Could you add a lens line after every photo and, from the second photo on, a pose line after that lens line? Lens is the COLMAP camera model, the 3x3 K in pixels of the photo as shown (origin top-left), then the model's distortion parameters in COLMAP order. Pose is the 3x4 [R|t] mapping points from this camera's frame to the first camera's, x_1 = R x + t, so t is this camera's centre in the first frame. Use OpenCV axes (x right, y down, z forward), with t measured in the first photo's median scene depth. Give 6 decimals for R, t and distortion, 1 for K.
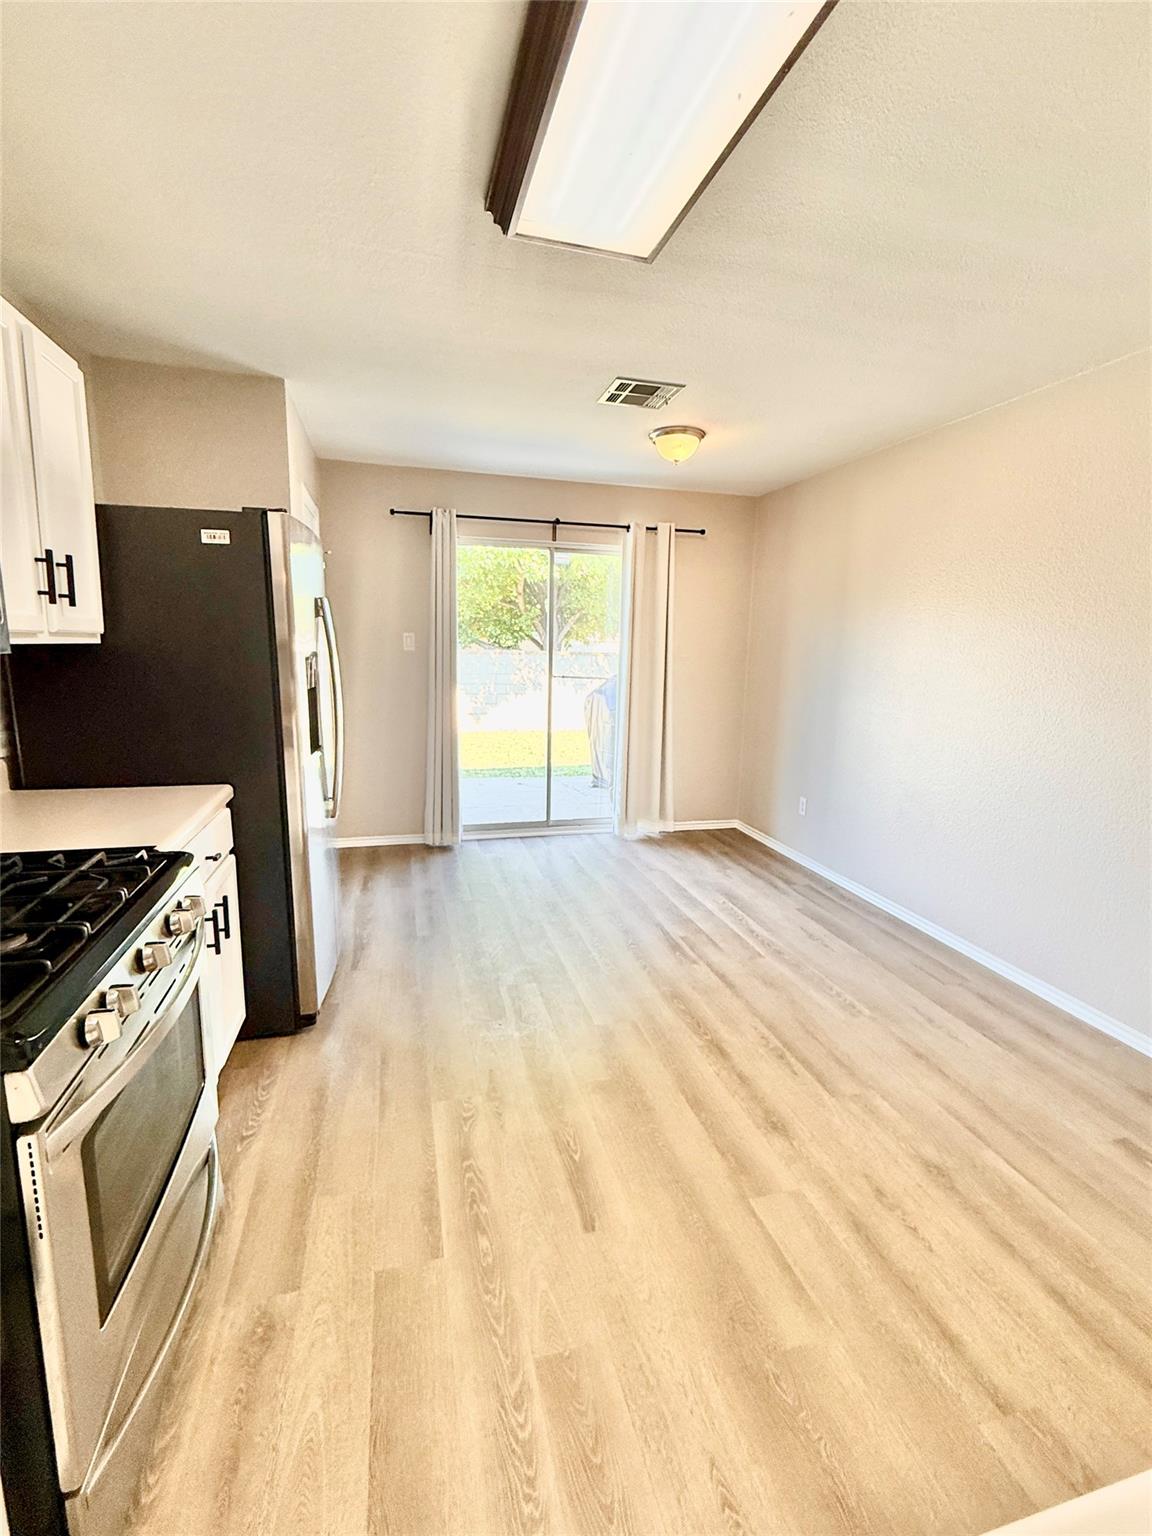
lens RADIAL K [[676.9, 0, 578.0], [0, 676.9, 765.1], [0, 0, 1]] dist [-0.001781, -0.000314]
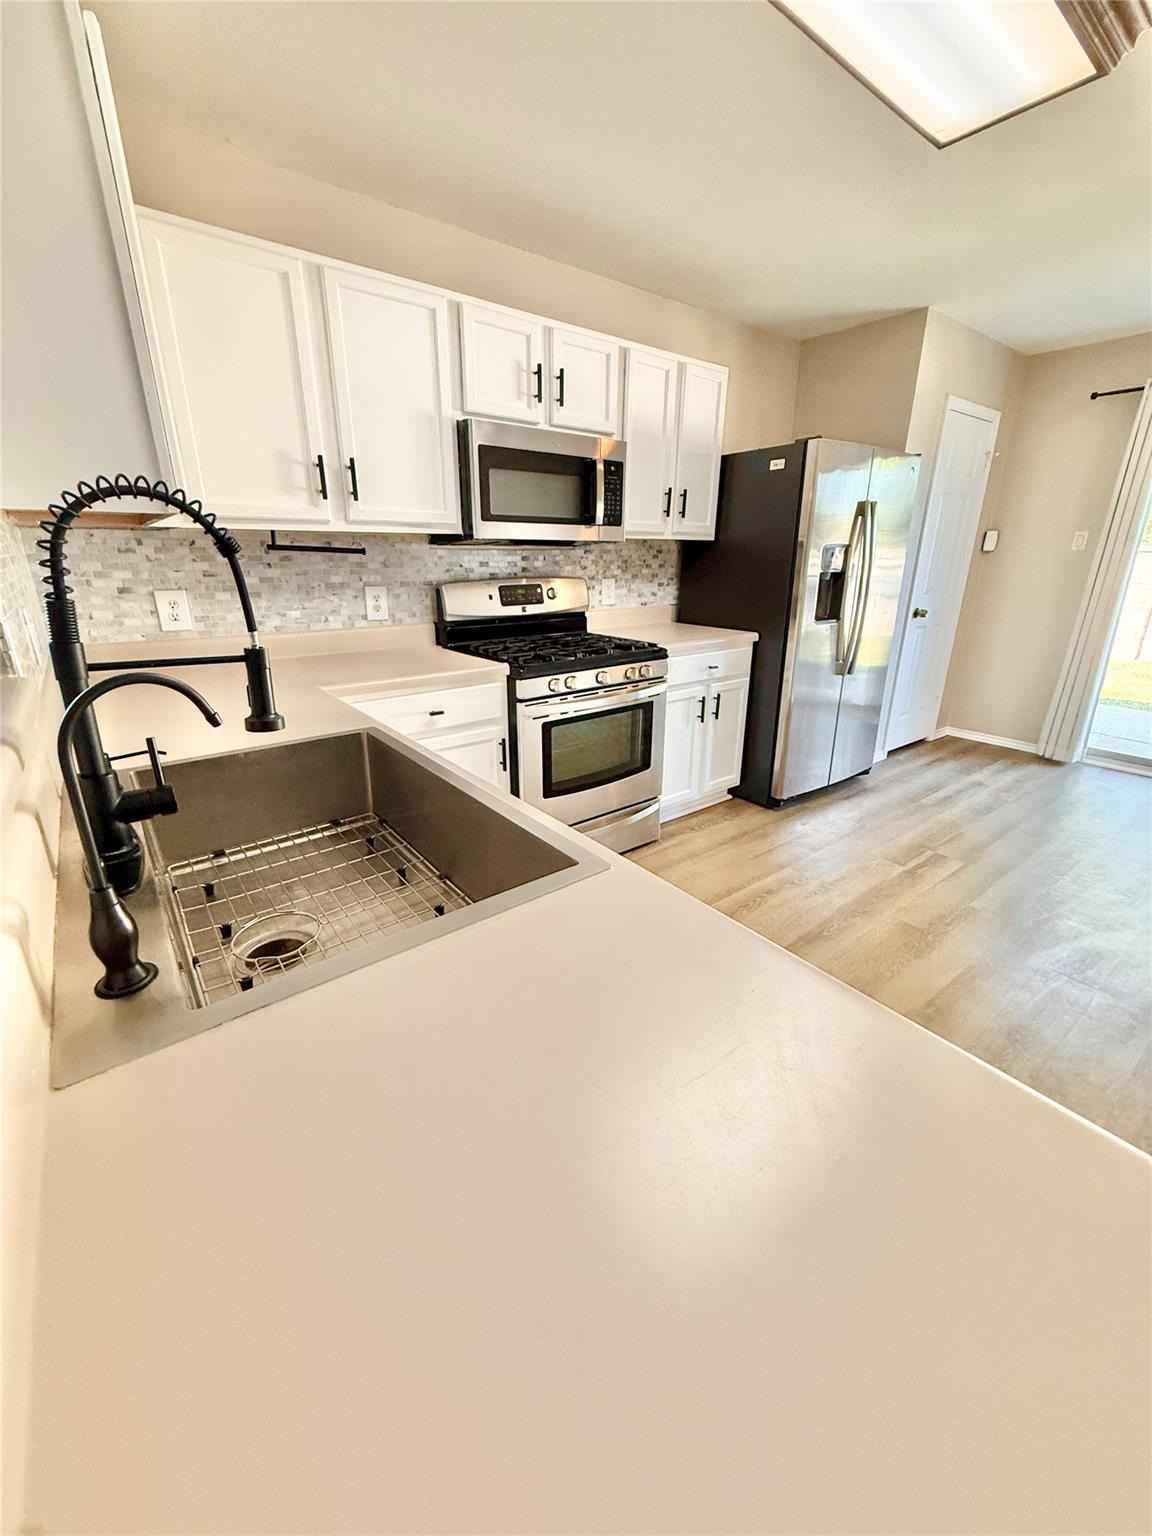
lens RADIAL K [[616.9, 0, 576.8], [0, 616.9, 764.2], [0, 0, 1]] dist [0.000489, 0.000124]
pose [[0.385497, 0.284106, -0.877882, 0.702911], [-0.158957, 0.957641, 0.240117, 0.047014], [0.908914, 0.046981, 0.414328, 0.043564]]
